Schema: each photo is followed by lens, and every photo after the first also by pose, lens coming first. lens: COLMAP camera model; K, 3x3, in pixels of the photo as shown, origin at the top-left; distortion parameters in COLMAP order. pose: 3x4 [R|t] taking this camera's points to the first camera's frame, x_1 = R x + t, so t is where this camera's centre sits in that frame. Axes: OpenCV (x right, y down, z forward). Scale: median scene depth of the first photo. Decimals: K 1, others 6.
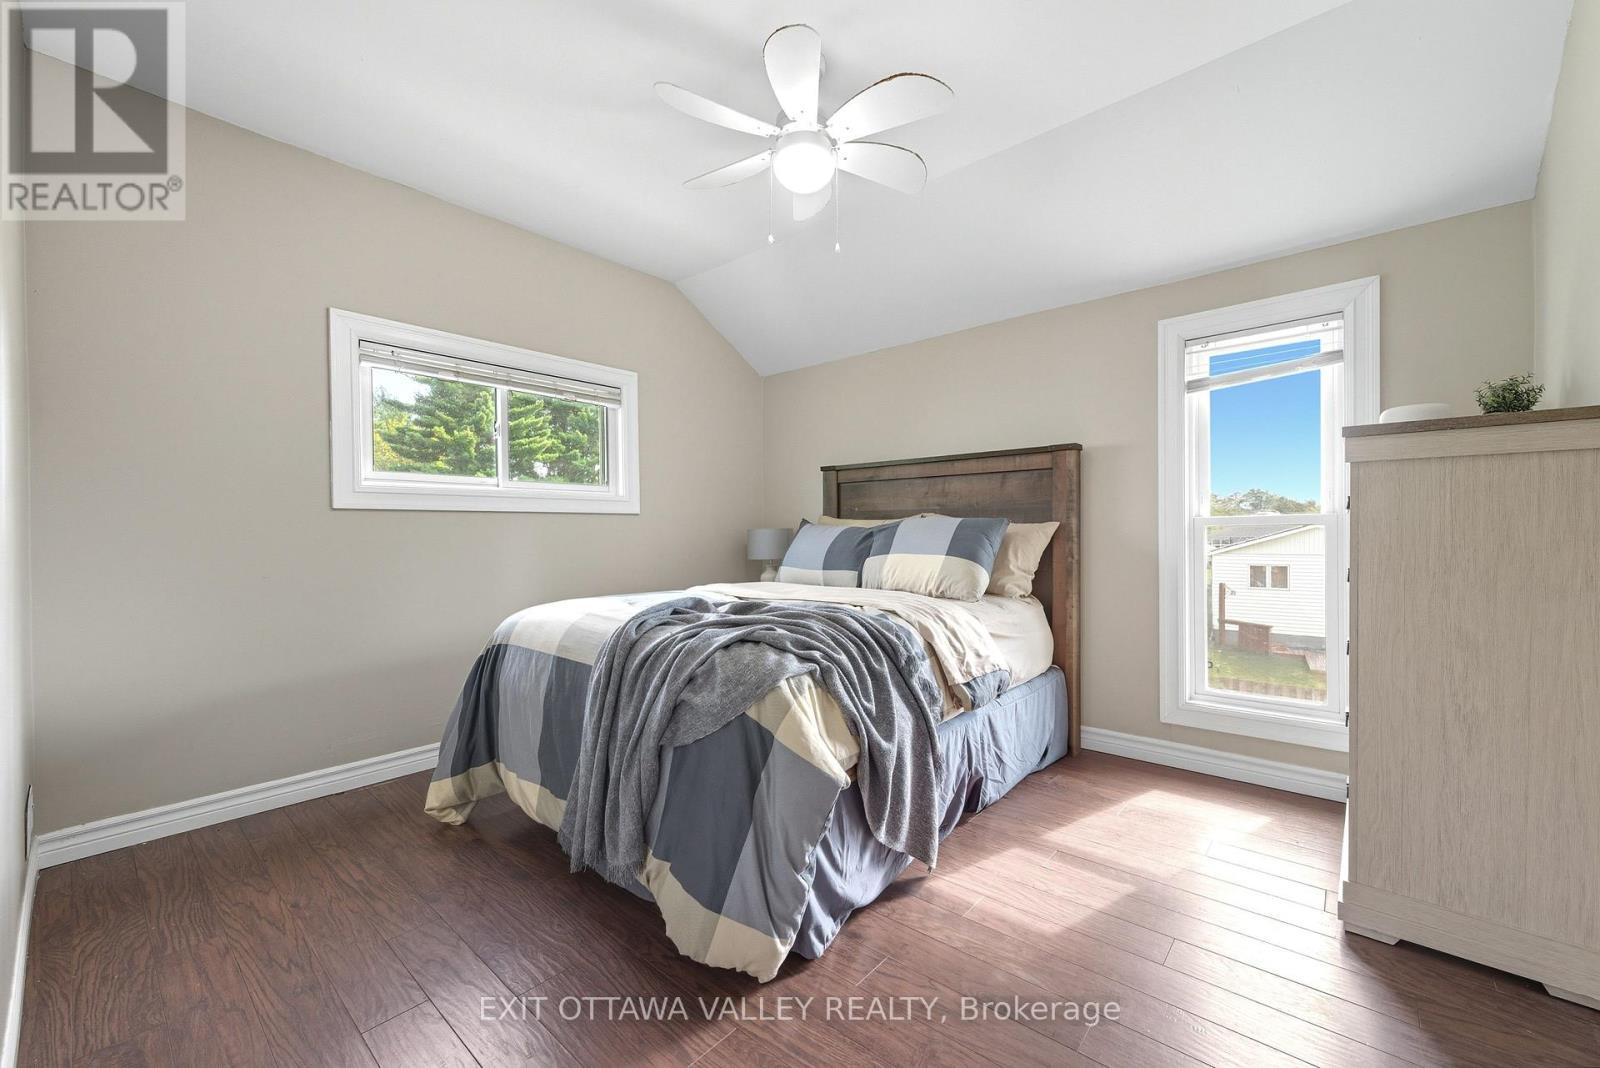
lens RADIAL K [[630.0, 0, 802.7], [0, 630.0, 538.3], [0, 0, 1]] dist [0.000643, -0.000116]
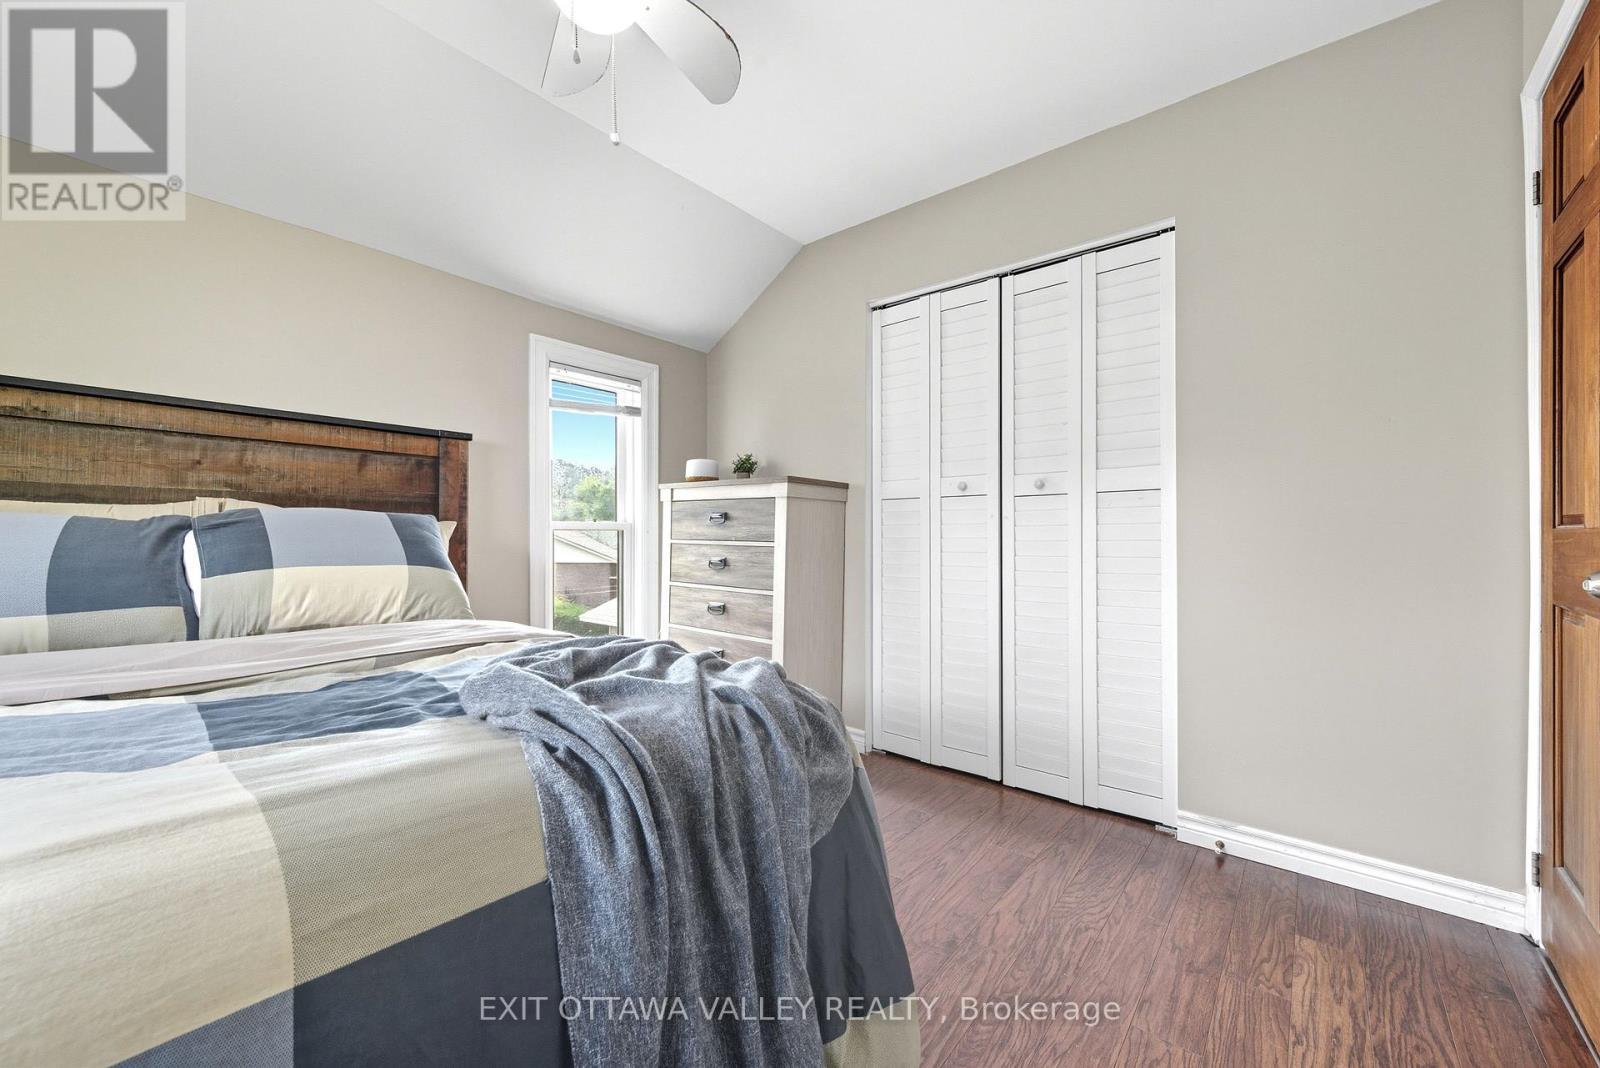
lens RADIAL K [[630.0, 0, 802.7], [0, 630.0, 538.3], [0, 0, 1]] dist [0.000643, -0.000116]
pose [[-0.027539, 0.008574, 0.999584, -0.452717], [0.002506, 0.999961, -0.008509, 0.004153], [-0.999618, 0.002270, -0.027559, 0.542758]]
